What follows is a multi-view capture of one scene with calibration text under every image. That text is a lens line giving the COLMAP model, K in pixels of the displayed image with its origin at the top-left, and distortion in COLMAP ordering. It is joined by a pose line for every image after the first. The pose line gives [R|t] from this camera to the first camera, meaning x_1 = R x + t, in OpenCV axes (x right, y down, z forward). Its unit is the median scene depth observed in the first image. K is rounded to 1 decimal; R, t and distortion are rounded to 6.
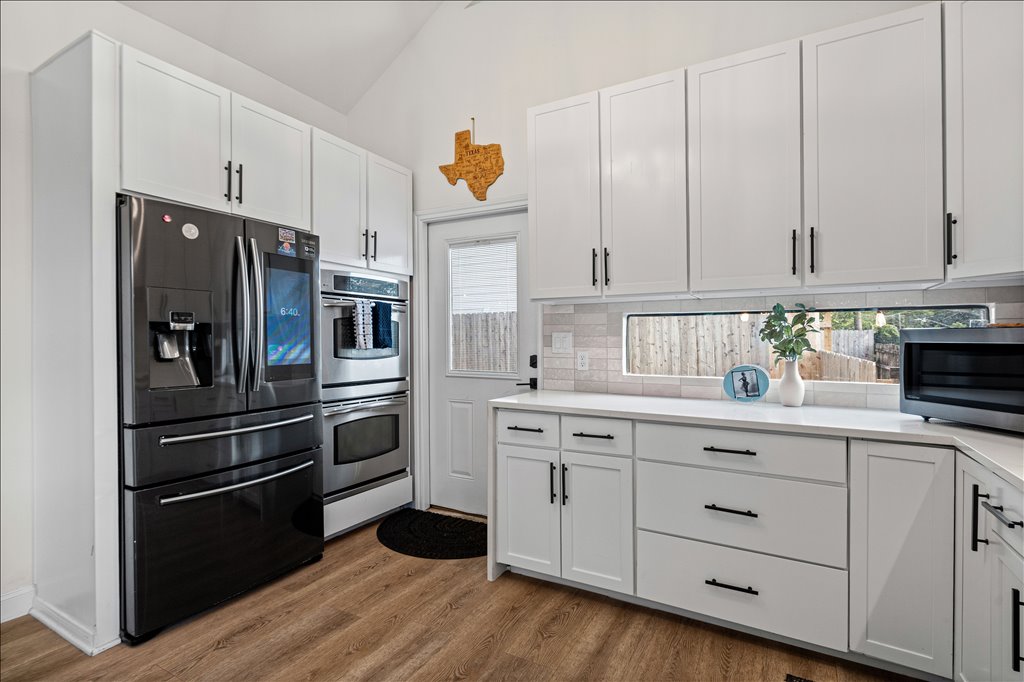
lens RADIAL K [[501.2, 0, 507.4], [0, 501.2, 344.8], [0, 0, 1]] dist [0.003526, 0.001014]
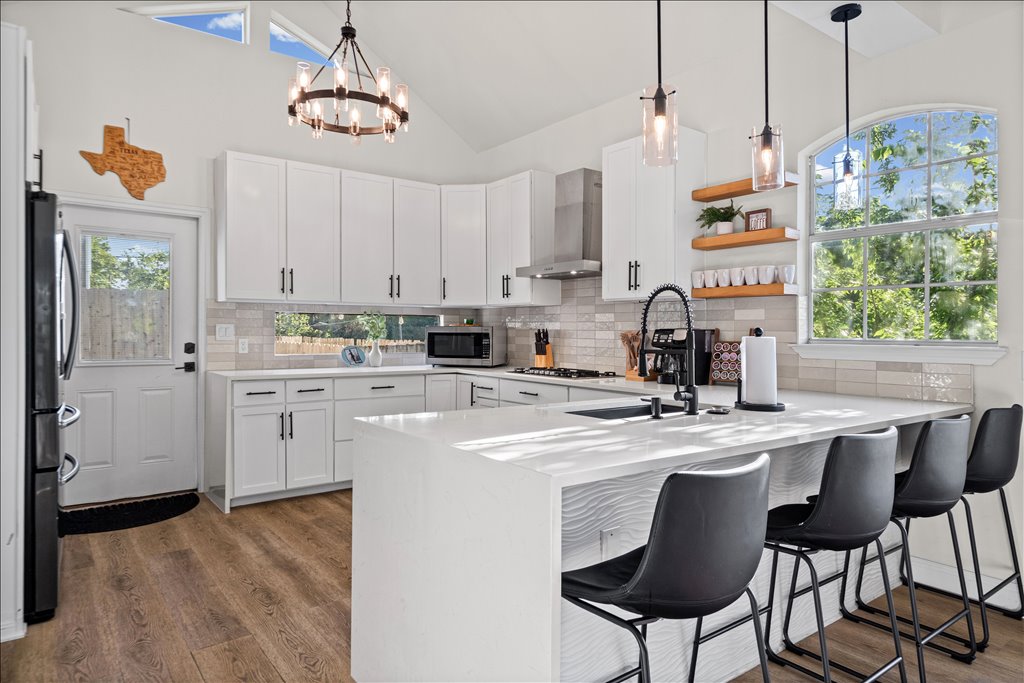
lens RADIAL K [[607.7, 0, 495.1], [0, 607.7, 337.1], [0, 0, 1]] dist [0.001872, 0.001050]
pose [[0.411787, -0.005790, 0.911262, -1.206320], [0.004575, 0.999980, 0.004286, 0.005897], [-0.911269, 0.002404, 0.411805, -0.297317]]
